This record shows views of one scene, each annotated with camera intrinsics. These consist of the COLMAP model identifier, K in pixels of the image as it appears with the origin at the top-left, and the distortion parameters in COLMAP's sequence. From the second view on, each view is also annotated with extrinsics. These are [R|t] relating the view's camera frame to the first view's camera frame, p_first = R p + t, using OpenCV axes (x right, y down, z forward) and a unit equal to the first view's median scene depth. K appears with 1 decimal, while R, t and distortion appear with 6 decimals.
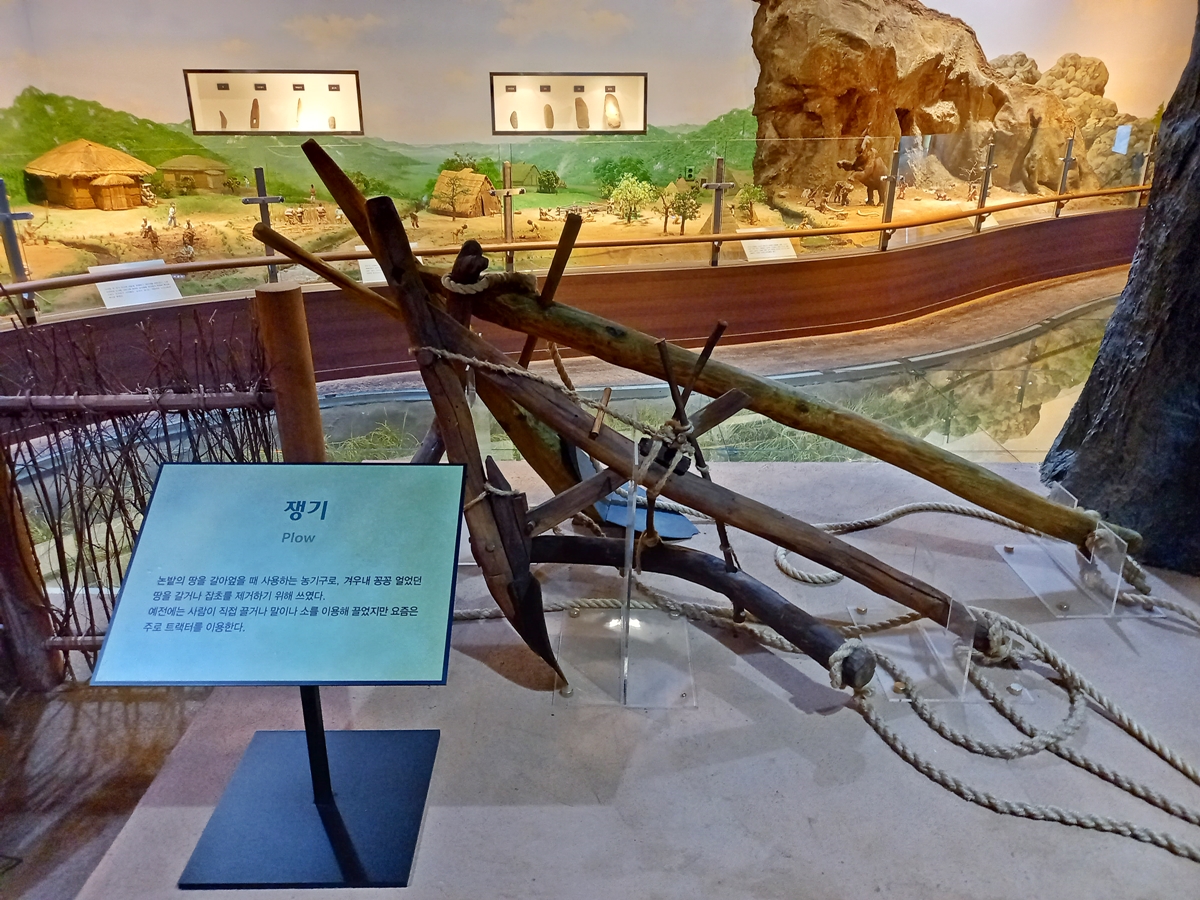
lens RADIAL K [[872.9, 0, 599.1], [0, 872.9, 450.6], [0, 0, 1]] dist [-0.000240, 0.001655]
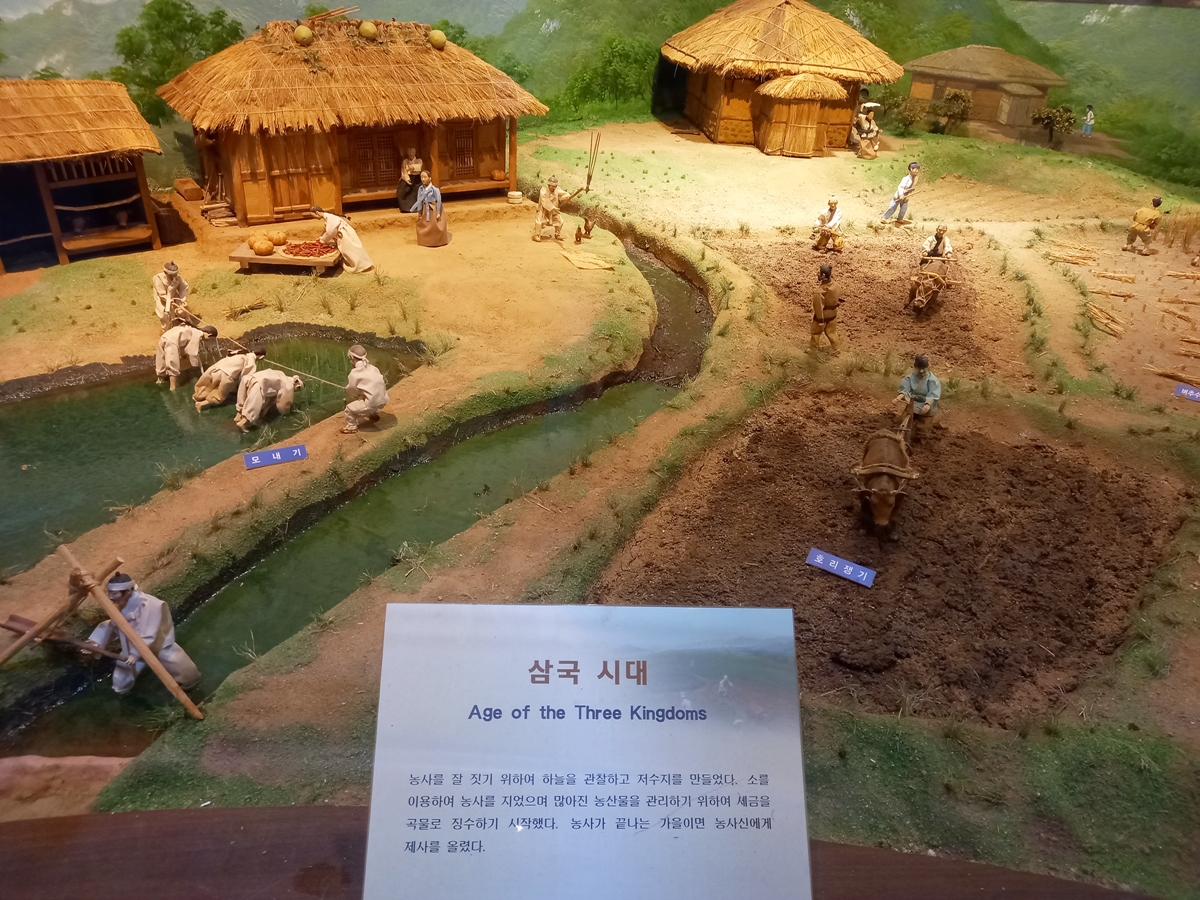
lens RADIAL K [[872.9, 0, 598.7], [0, 872.9, 449.2], [0, 0, 1]] dist [-0.000240, 0.001655]
pose [[0.728658, 0.347149, -0.590377, -0.300946], [-0.291495, 0.937241, 0.191339, -0.187604], [0.619748, 0.032671, 0.784120, 0.580761]]
